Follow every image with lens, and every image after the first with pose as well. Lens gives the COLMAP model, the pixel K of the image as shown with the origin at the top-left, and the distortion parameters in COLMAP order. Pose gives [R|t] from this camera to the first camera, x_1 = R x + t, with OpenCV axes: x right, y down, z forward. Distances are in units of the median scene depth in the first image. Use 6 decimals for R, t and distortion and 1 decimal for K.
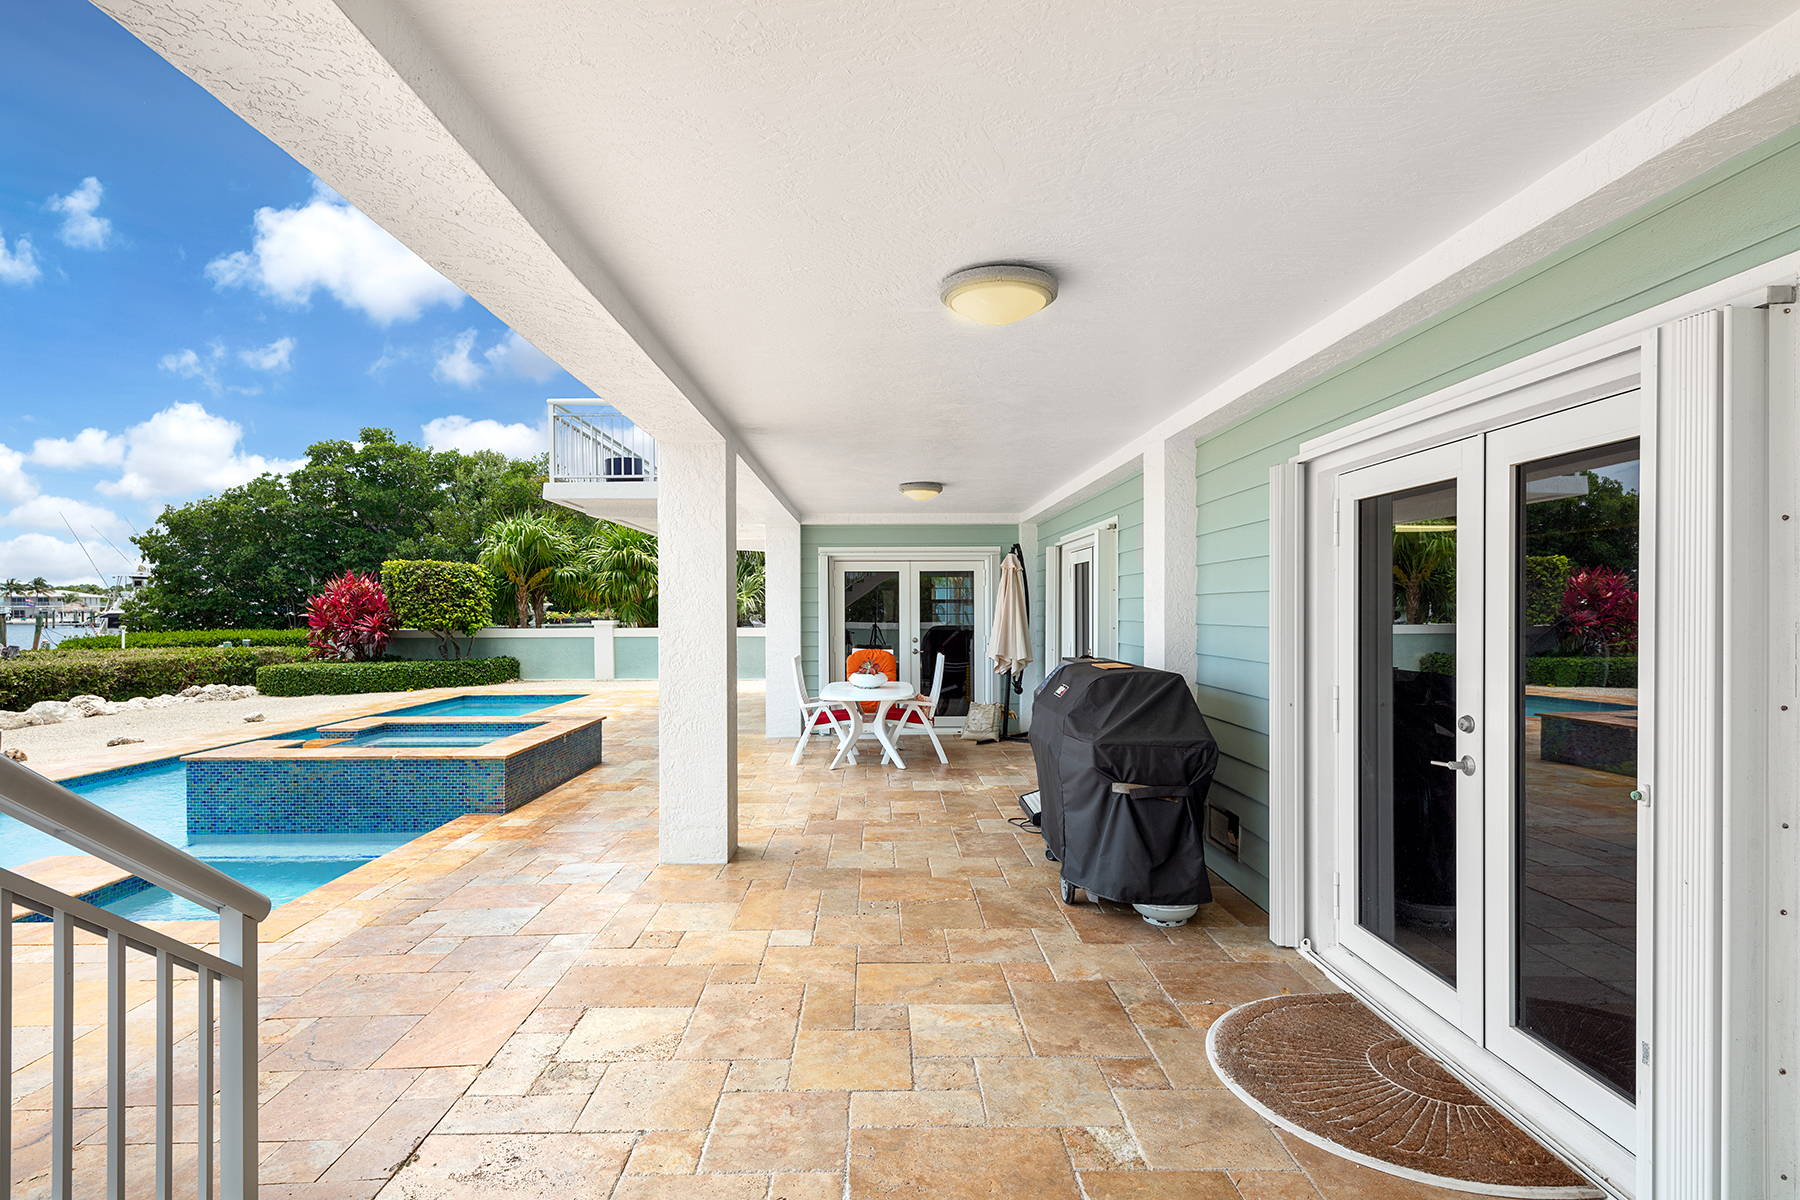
lens RADIAL K [[899.6, 0, 900.0], [0, 899.6, 600.0], [0, 0, 1]] dist [-0.001833, -0.000616]
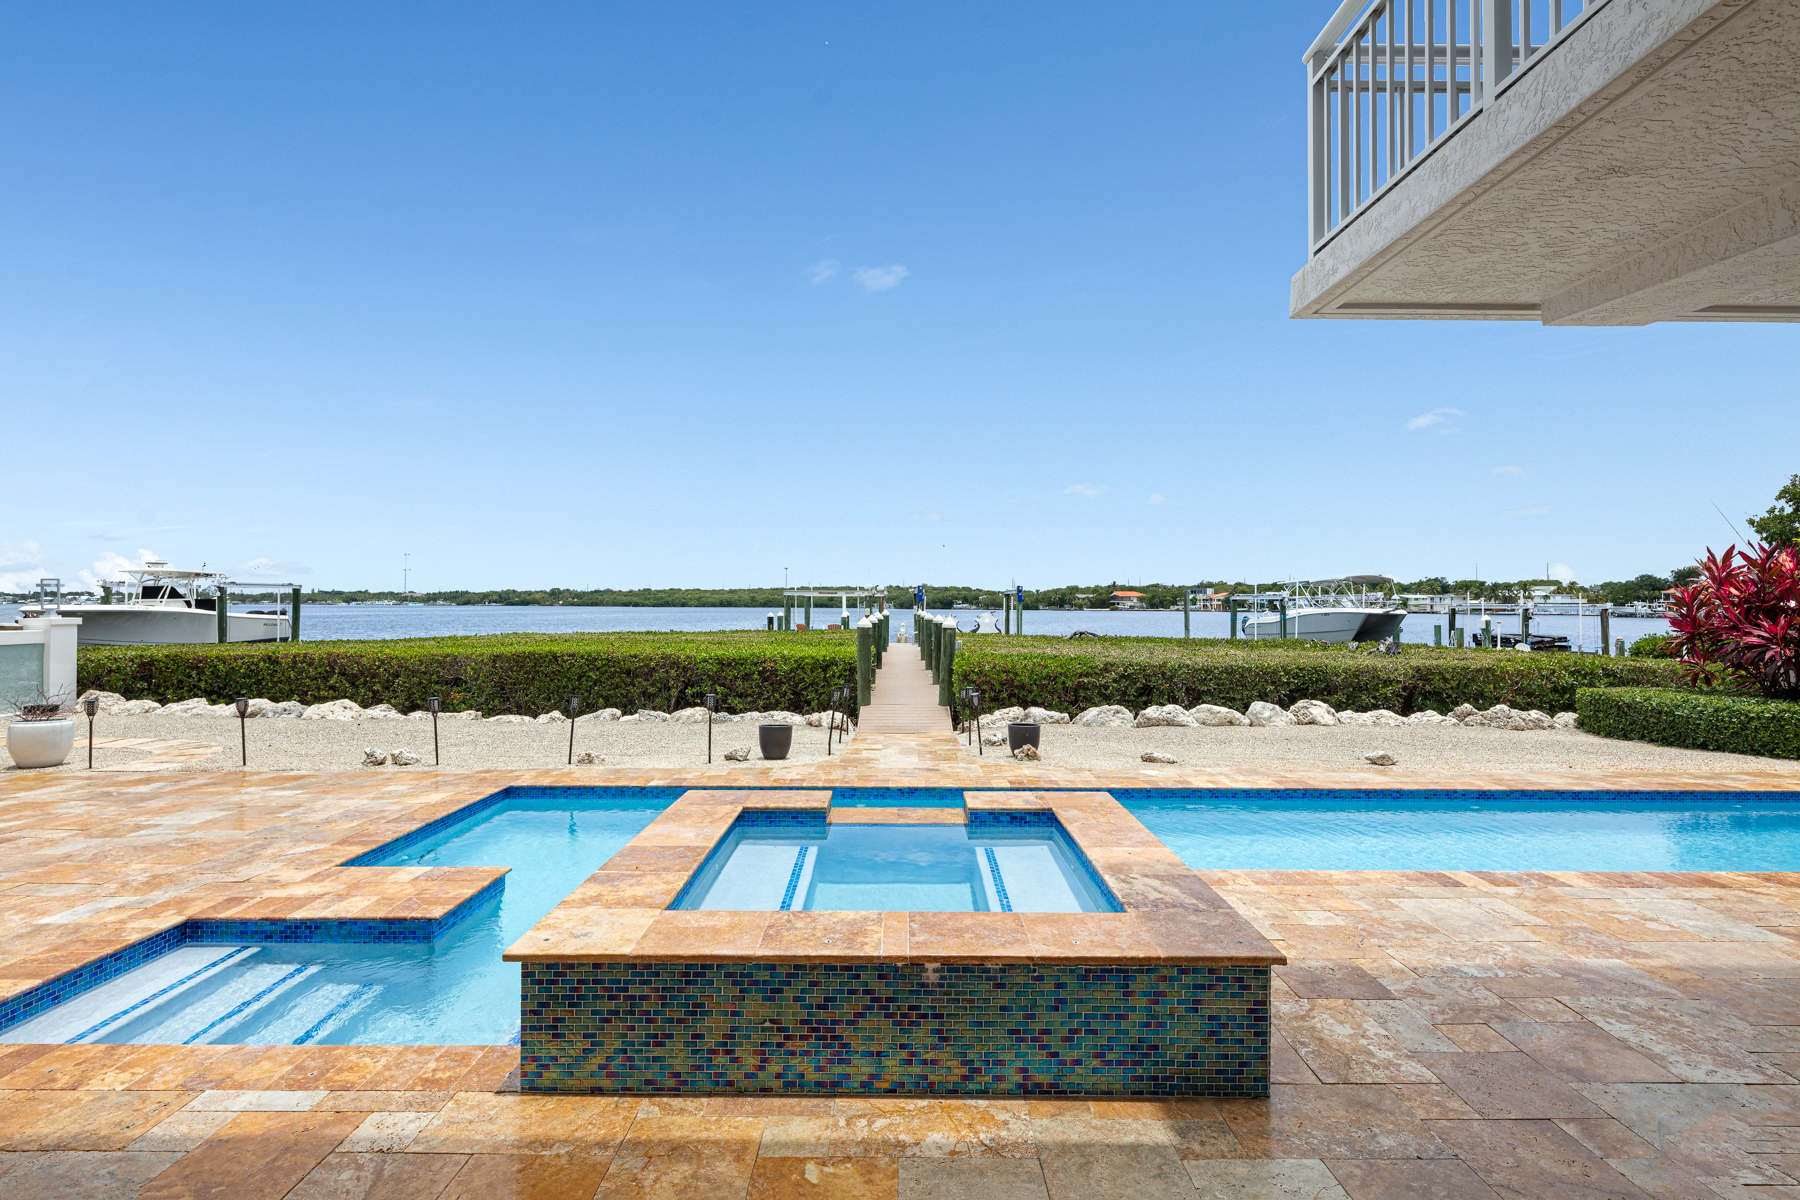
lens RADIAL K [[899.6, 0, 900.0], [0, 899.6, 600.0], [0, 0, 1]] dist [-0.001833, -0.000616]
pose [[-0.018463, -0.001619, -0.999828, -0.014401], [0.003793, 0.999991, -0.001689, 0.006642], [0.999822, -0.003824, -0.018456, 0.496374]]
